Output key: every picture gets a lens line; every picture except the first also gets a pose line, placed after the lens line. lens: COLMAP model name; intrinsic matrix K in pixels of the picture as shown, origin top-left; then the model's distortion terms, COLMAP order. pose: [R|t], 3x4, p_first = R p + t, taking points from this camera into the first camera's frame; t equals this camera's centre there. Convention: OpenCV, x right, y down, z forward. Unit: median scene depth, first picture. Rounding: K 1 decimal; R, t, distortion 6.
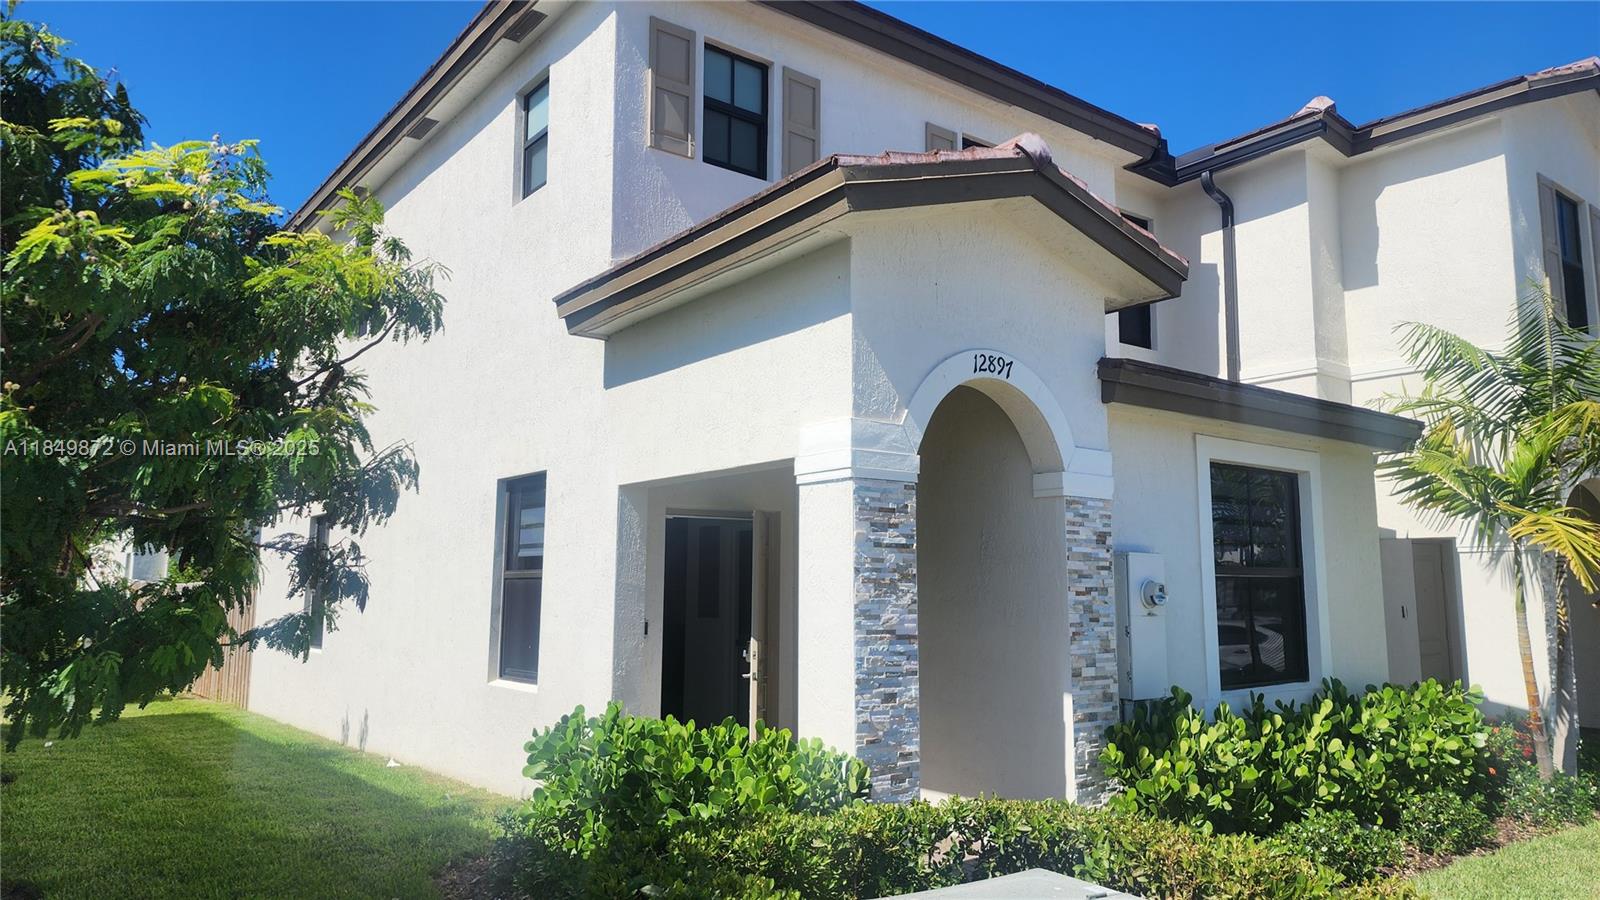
lens RADIAL K [[1040.8, 0, 800.0], [0, 1040.8, 450.0], [0, 0, 1]] dist [0.124516, -0.180151]
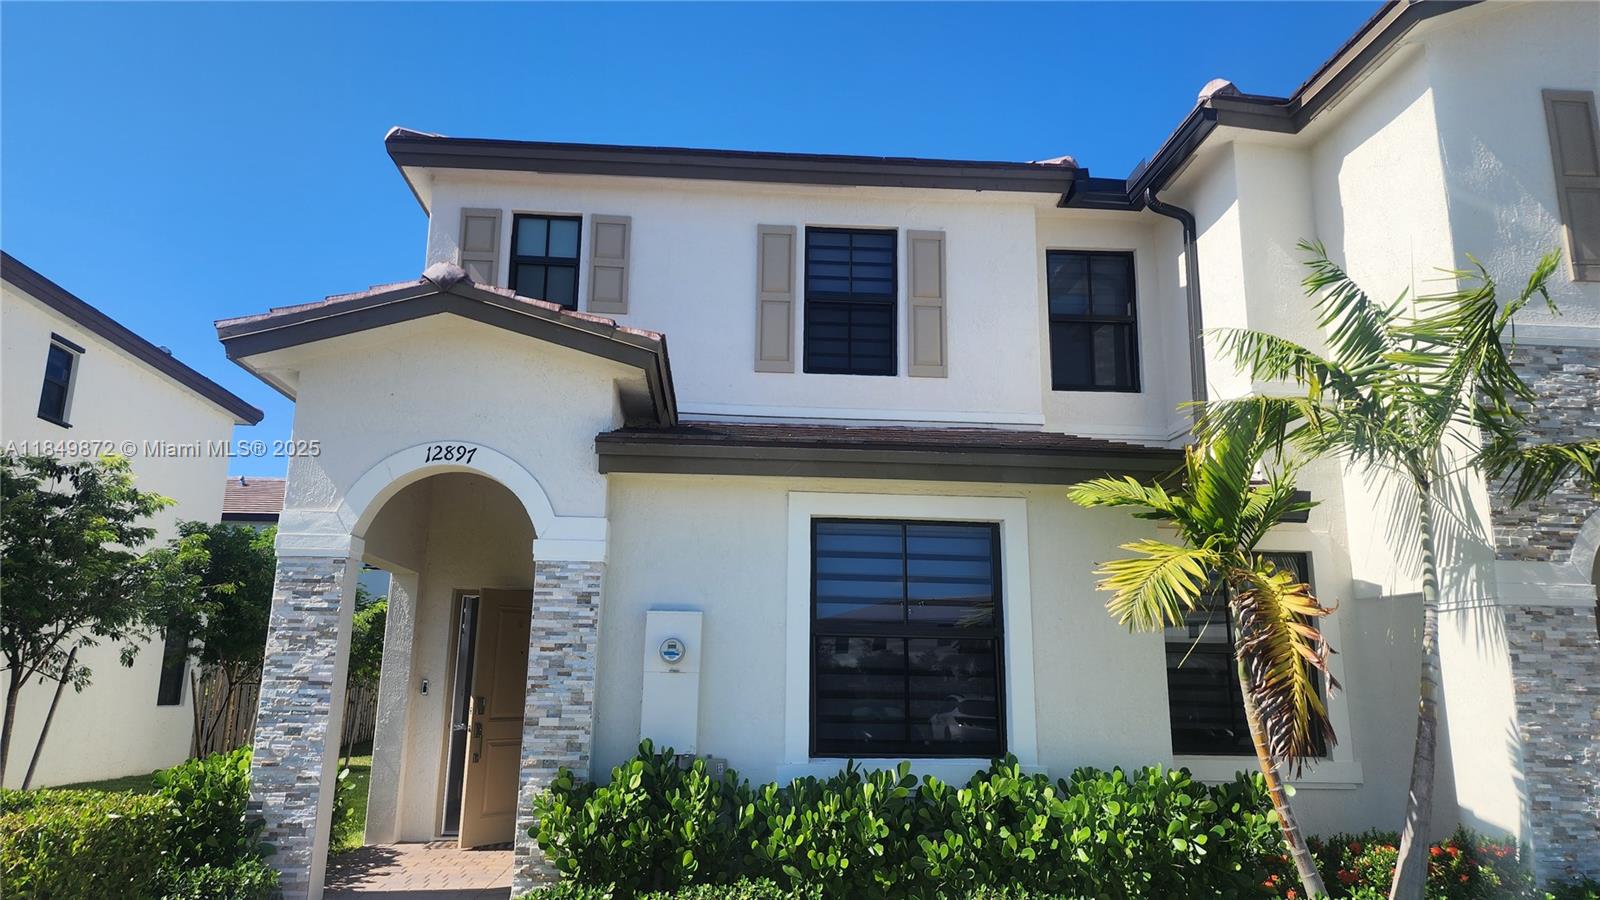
lens RADIAL K [[1040.8, 0, 800.0], [0, 1040.8, 450.0], [0, 0, 1]] dist [0.124516, -0.180151]
pose [[0.834305, -0.111560, -0.539897, 1.098364], [0.059353, 0.991796, -0.113219, 0.069280], [0.548099, 0.062415, 0.834082, 0.210414]]
